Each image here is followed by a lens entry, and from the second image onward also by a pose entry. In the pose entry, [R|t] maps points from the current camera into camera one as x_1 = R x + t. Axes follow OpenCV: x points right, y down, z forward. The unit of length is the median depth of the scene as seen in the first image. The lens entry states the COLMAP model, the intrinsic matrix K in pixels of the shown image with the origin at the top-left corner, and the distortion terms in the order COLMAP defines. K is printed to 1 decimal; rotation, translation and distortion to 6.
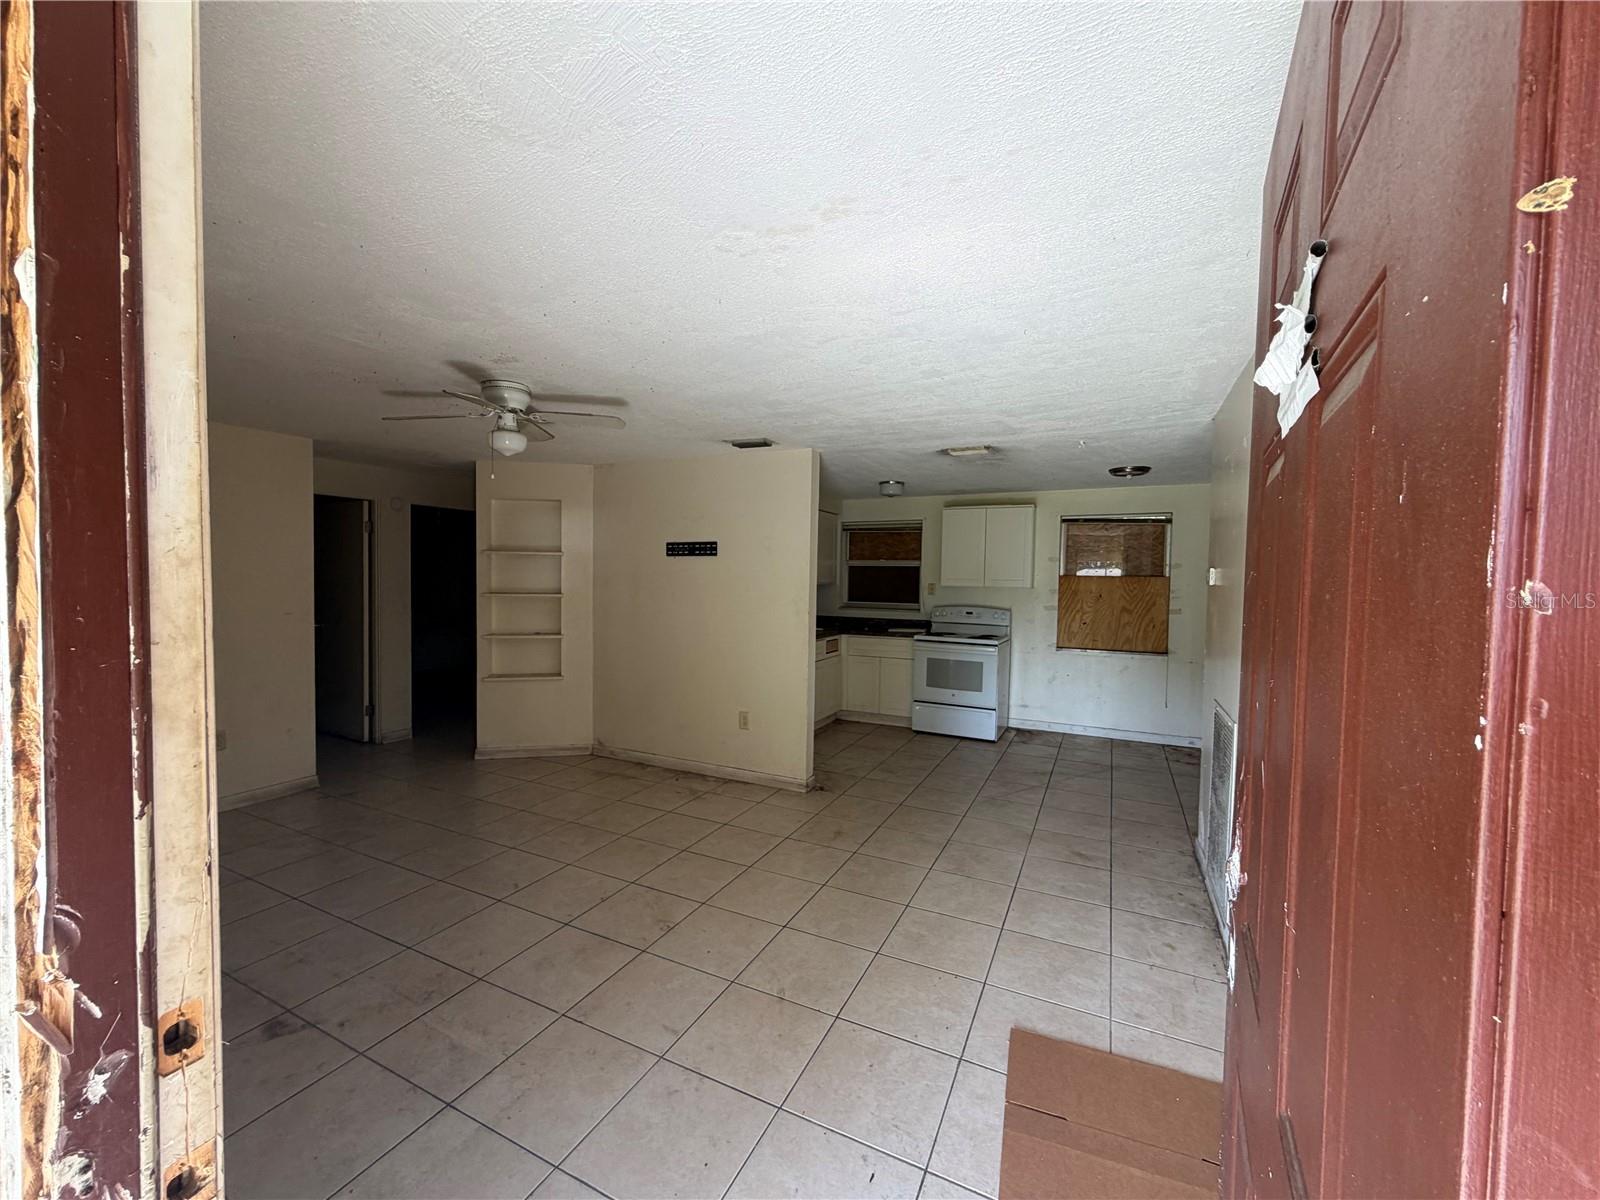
lens RADIAL K [[636.3, 0, 796.4], [0, 636.3, 597.0], [0, 0, 1]] dist [0.000836, -0.000023]
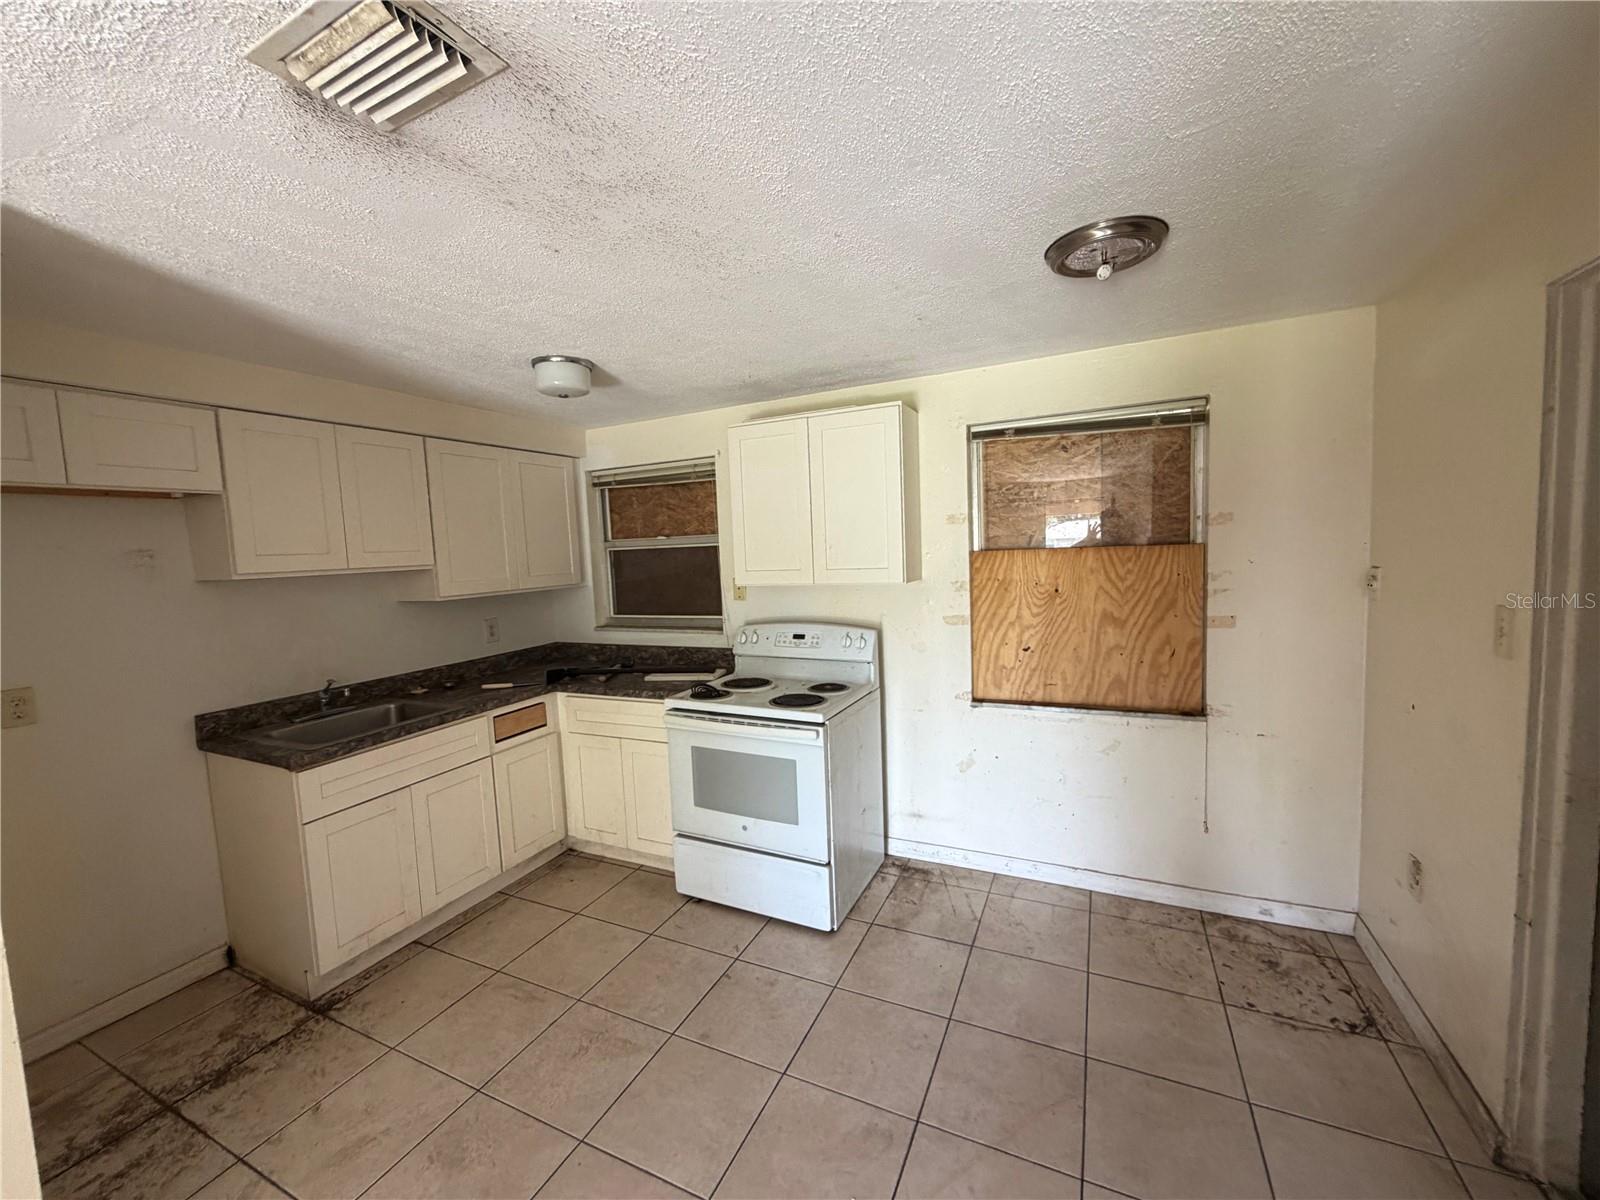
lens RADIAL K [[636.3, 0, 799.6], [0, 636.3, 601.4], [0, 0, 1]] dist [0.000836, -0.000023]
pose [[0.998051, -0.061178, 0.012329, 0.277099], [0.060405, 0.996629, 0.055507, -0.030960], [-0.015683, -0.054654, 0.998382, 0.523448]]
